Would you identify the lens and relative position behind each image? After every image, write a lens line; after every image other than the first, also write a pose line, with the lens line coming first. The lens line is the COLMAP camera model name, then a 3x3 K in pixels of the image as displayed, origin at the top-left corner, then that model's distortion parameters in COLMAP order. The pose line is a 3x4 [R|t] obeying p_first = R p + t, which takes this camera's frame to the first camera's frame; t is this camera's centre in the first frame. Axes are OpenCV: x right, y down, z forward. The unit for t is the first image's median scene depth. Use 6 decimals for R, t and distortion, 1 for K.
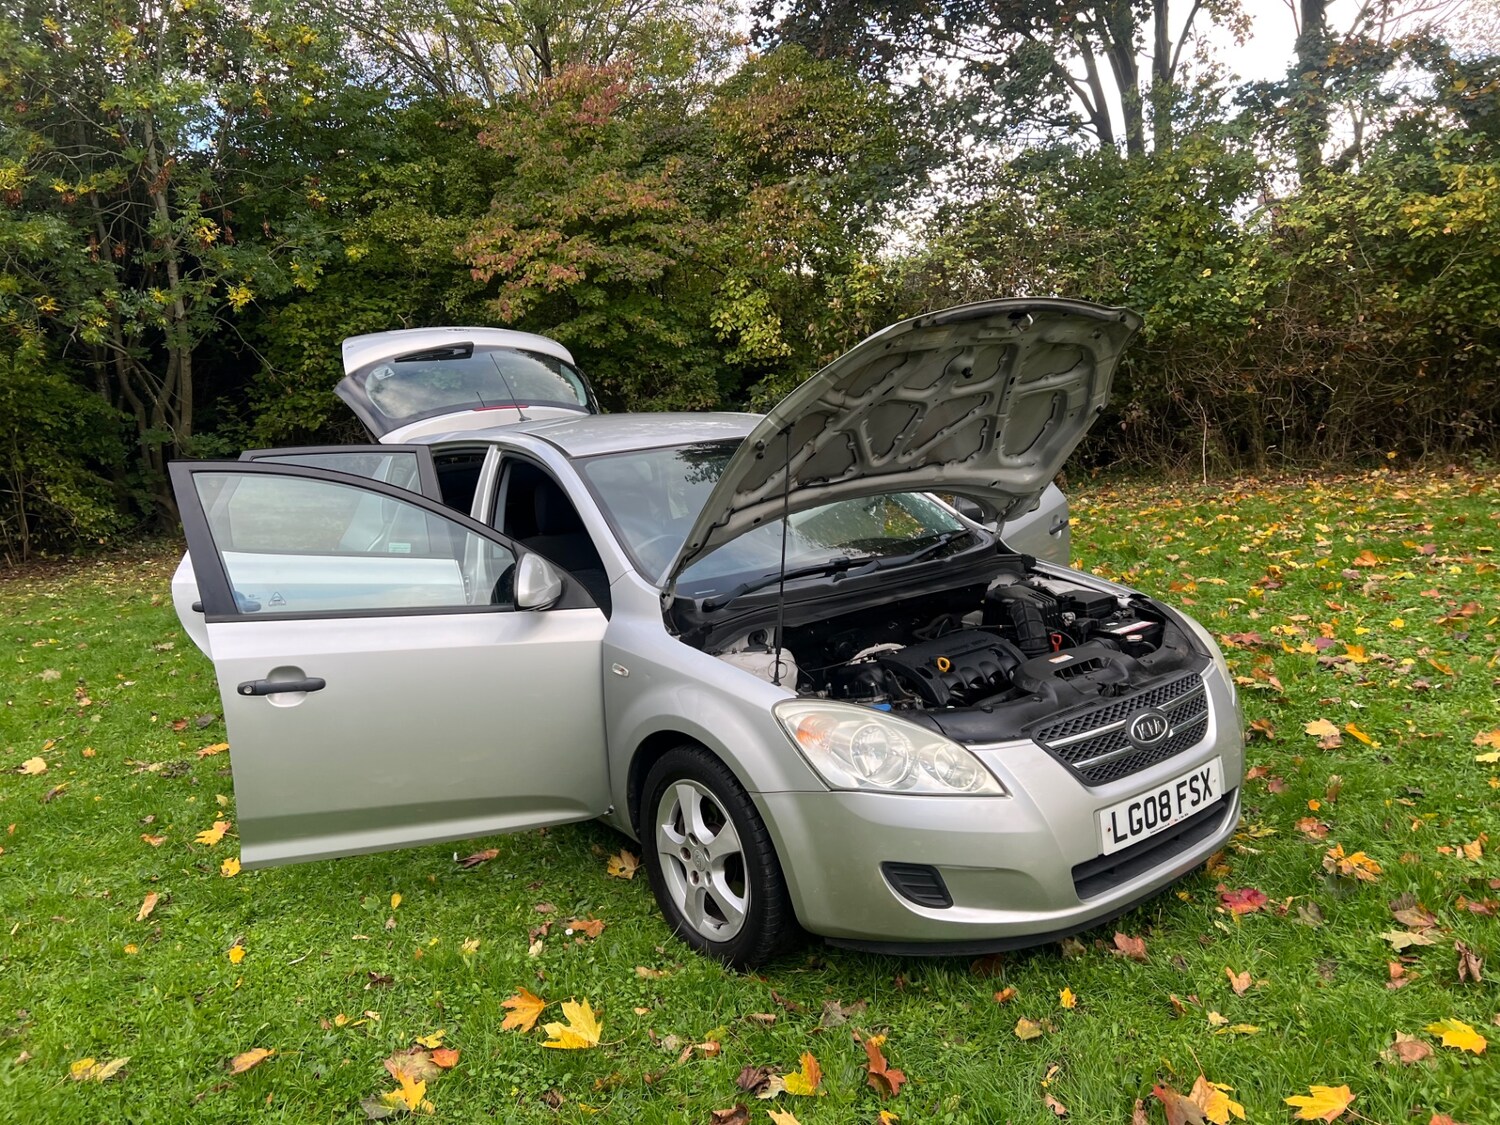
lens RADIAL K [[1134.9, 0, 757.0], [0, 1134.9, 577.1], [0, 0, 1]] dist [0.055435, -0.062888]
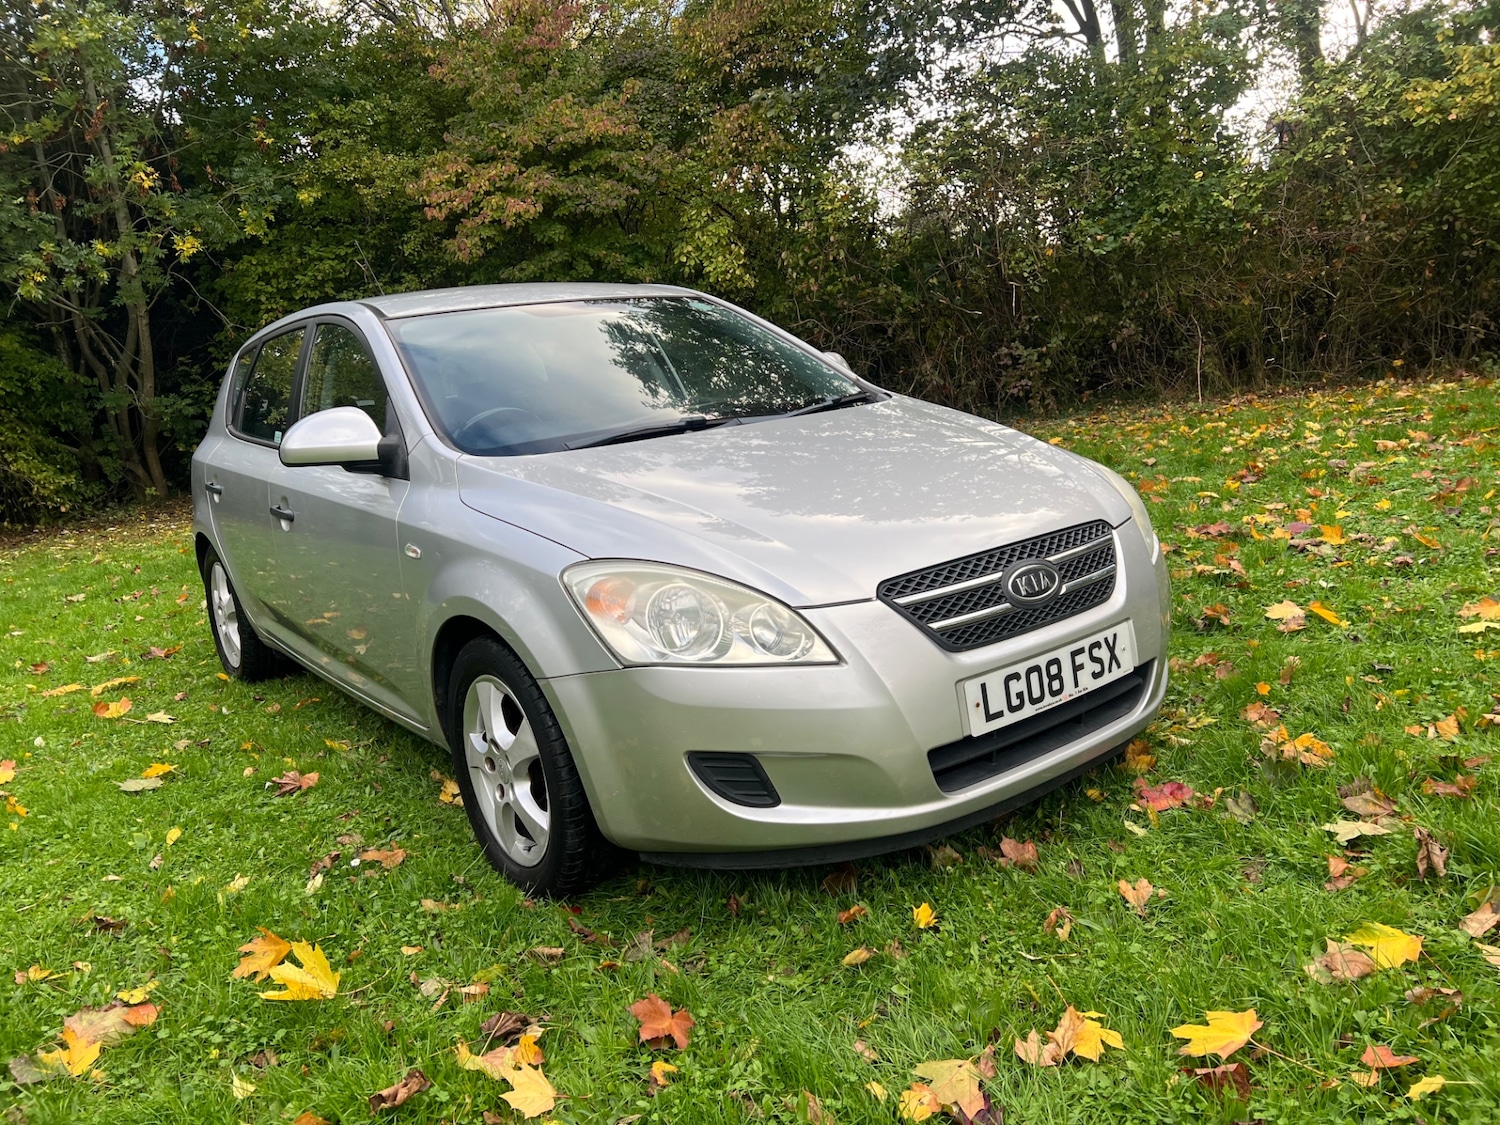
lens RADIAL K [[1155.9, 0, 750.0], [0, 1155.9, 562.5], [0, 0, 1]] dist [0.039792, -0.032640]
pose [[0.999348, -0.034113, -0.011855, 0.087690], [0.034385, 0.999133, 0.023480, 0.052352], [0.011044, -0.023872, 0.999654, 0.103905]]
